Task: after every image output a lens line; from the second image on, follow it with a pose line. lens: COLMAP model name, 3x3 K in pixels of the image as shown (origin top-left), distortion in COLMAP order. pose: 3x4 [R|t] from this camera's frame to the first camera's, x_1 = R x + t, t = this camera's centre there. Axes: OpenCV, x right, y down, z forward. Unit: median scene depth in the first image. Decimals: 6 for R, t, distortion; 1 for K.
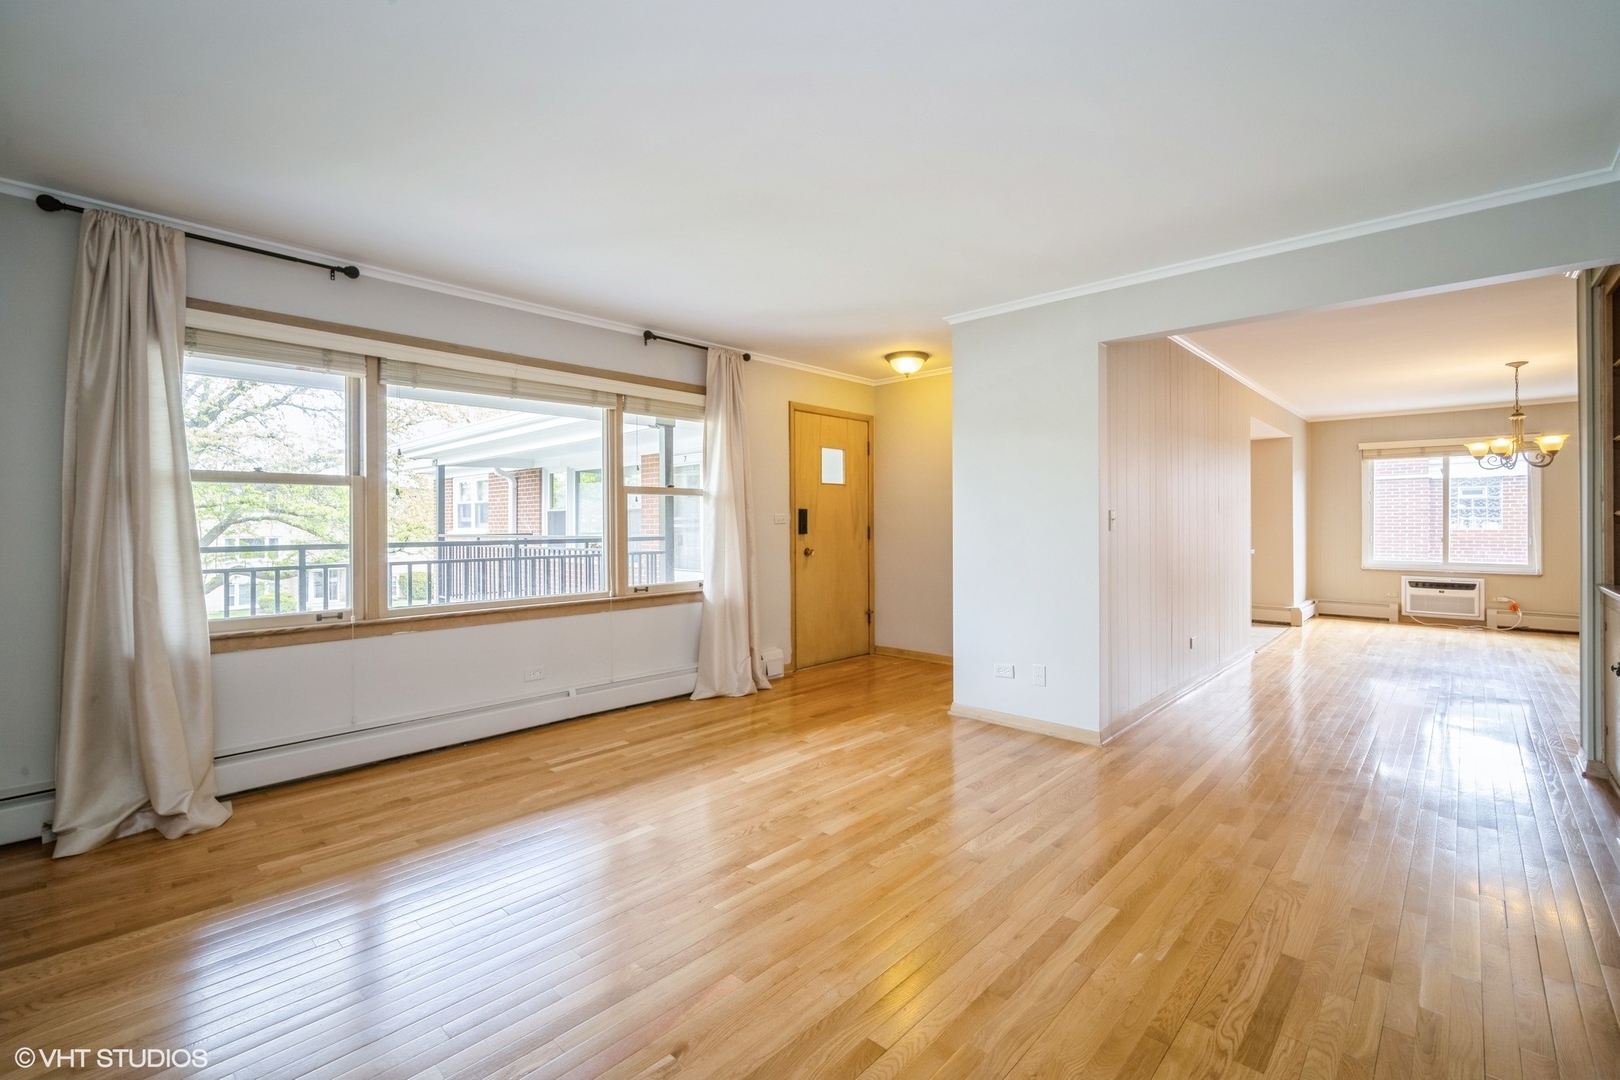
lens RADIAL K [[703.9, 0, 809.9], [0, 703.9, 522.3], [0, 0, 1]] dist [-0.010884, 0.001708]
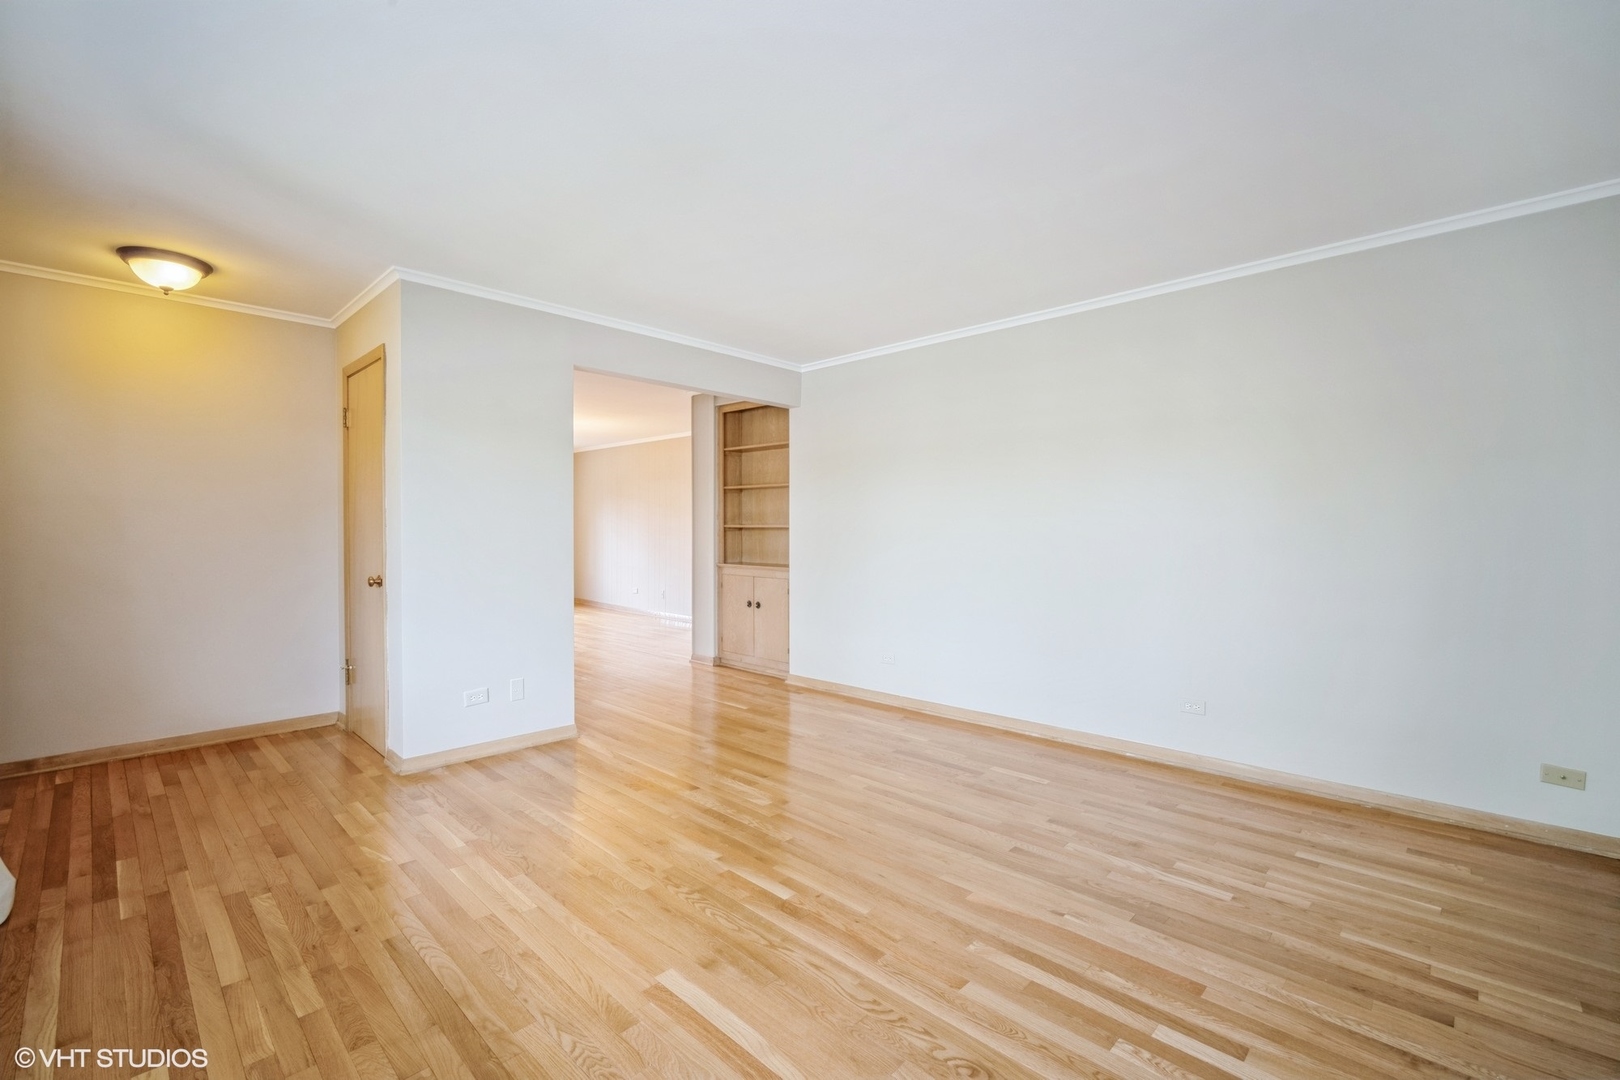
lens RADIAL K [[703.9, 0, 809.9], [0, 703.9, 522.3], [0, 0, 1]] dist [-0.010884, 0.001708]
pose [[0.014869, 0.009850, 0.999841, -0.604928], [-0.002566, 0.999949, -0.009813, -0.002758], [-0.999886, -0.002420, 0.014893, 0.558293]]
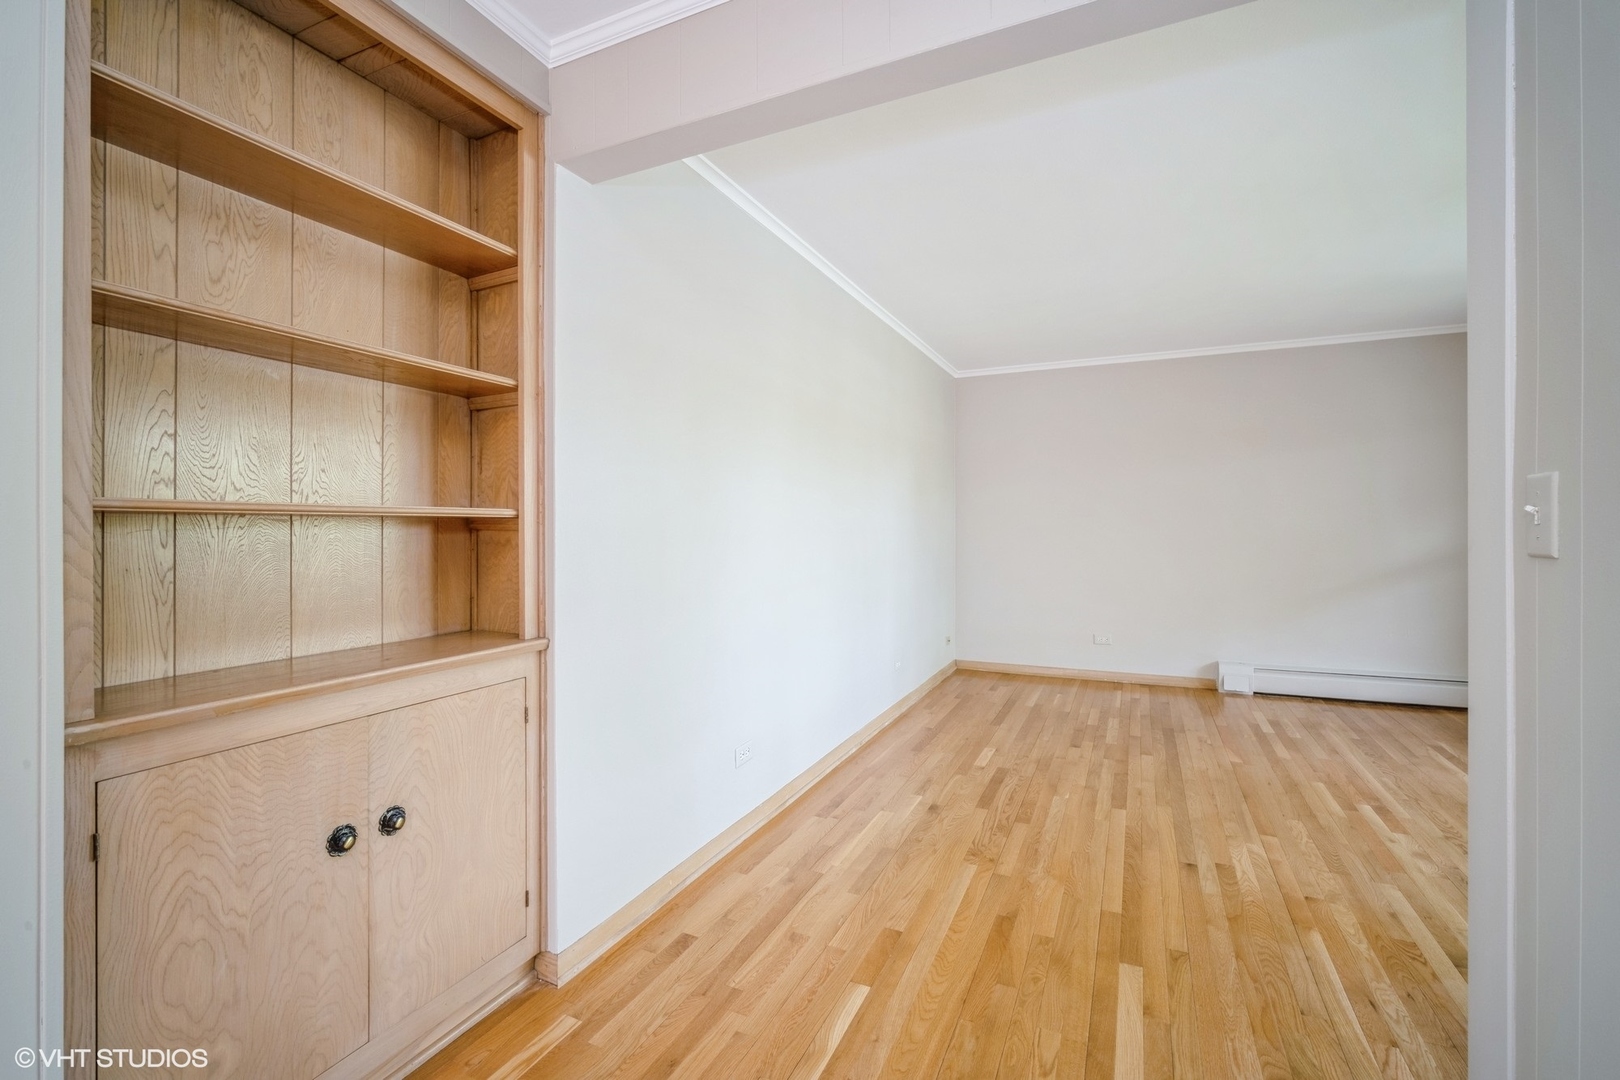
lens RADIAL K [[706.7, 0, 805.4], [0, 706.7, 532.0], [0, 0, 1]] dist [-0.010259, 0.000453]
pose [[-0.950919, 0.008024, -0.309335, 0.707455], [0.006337, 0.999959, 0.006459, 0.001422], [0.309374, 0.004182, -0.950931, 1.082803]]
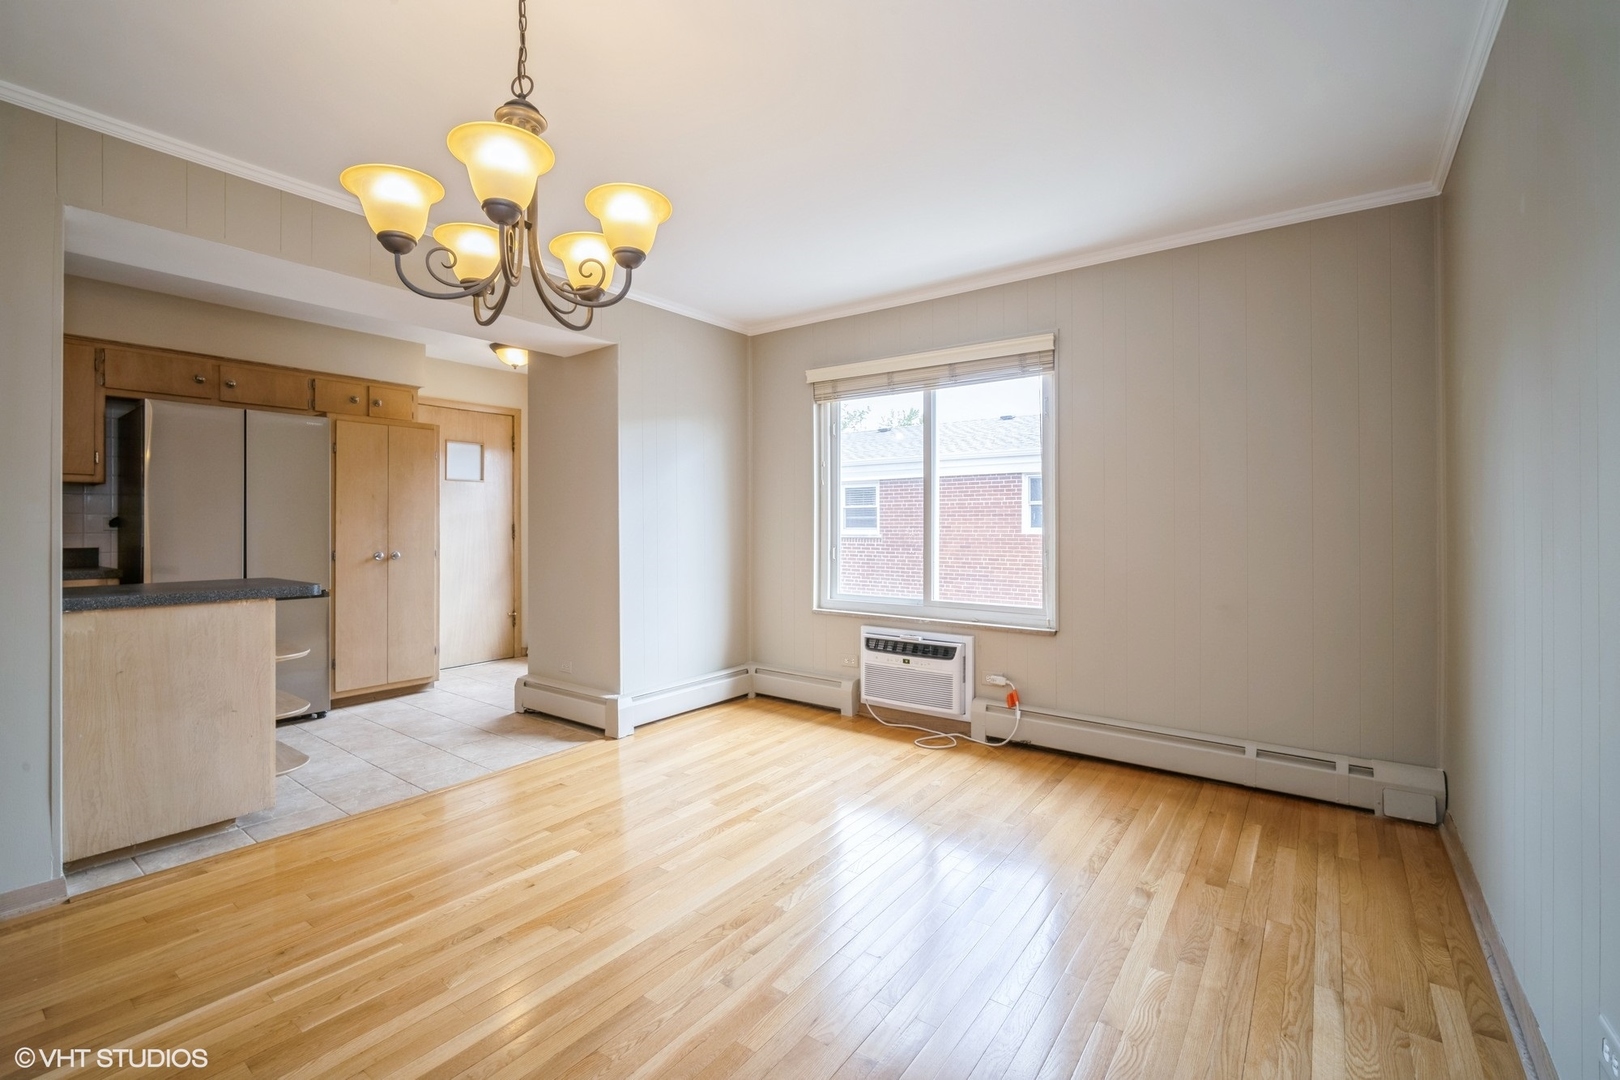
lens RADIAL K [[703.9, 0, 809.9], [0, 703.9, 522.3], [0, 0, 1]] dist [-0.010884, 0.001708]
pose [[0.993354, 0.002242, 0.115081, 1.450482], [-0.001530, 0.999979, -0.006270, 0.007934], [-0.115093, 0.006053, 0.993336, 0.953478]]
